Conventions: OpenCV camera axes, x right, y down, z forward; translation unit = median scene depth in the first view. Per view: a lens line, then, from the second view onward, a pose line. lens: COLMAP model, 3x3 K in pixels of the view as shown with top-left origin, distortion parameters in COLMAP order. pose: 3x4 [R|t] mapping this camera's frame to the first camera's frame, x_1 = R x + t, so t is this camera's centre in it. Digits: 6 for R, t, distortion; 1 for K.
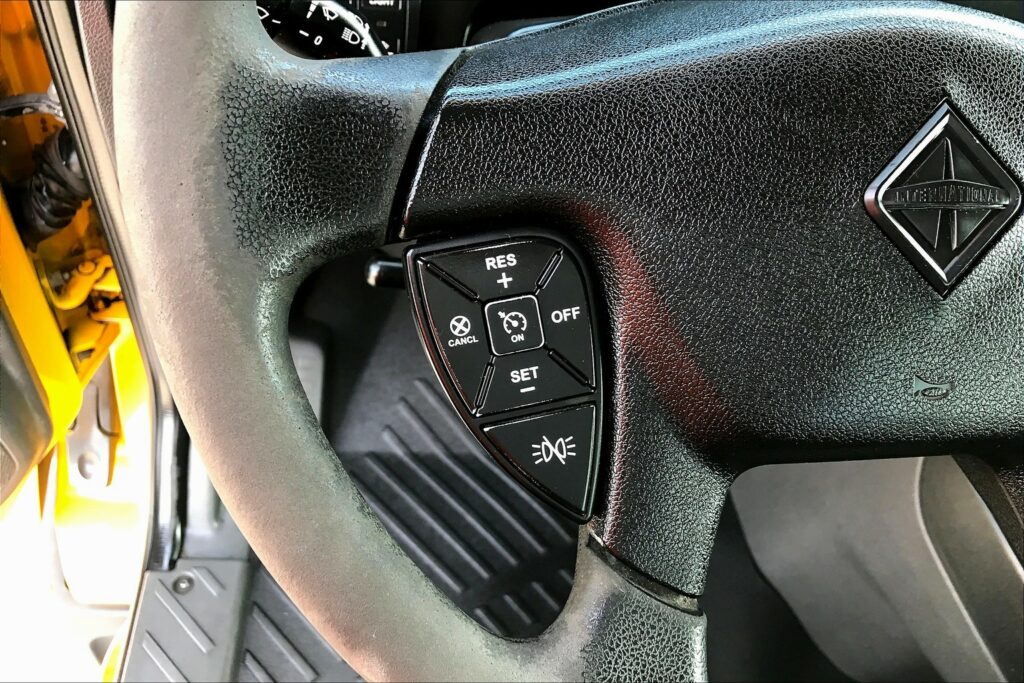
lens RADIAL K [[837.4, 0, 517.9], [0, 837.4, 327.9], [0, 0, 1]] dist [0.063979, -0.067740]
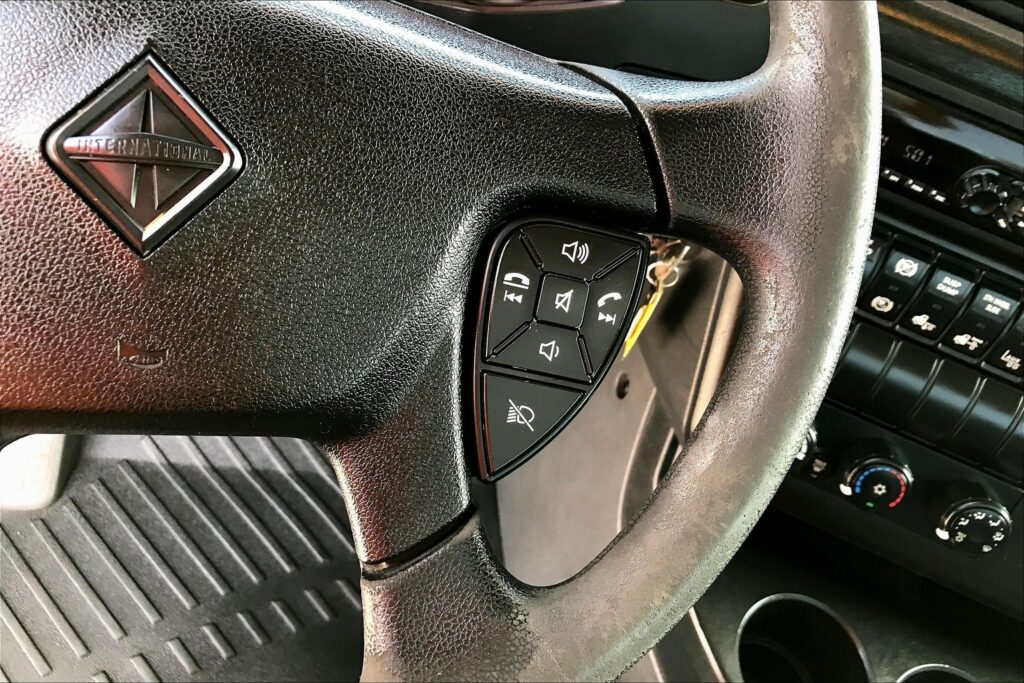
lens RADIAL K [[827.0, 0, 507.6], [0, 827.0, 330.8], [0, 0, 1]] dist [0.056831, -0.067986]
pose [[0.997799, 0.059234, 0.029821, 0.862368], [-0.057880, 0.997337, -0.044378, 0.061608], [-0.032370, 0.042554, 0.998570, 0.061342]]
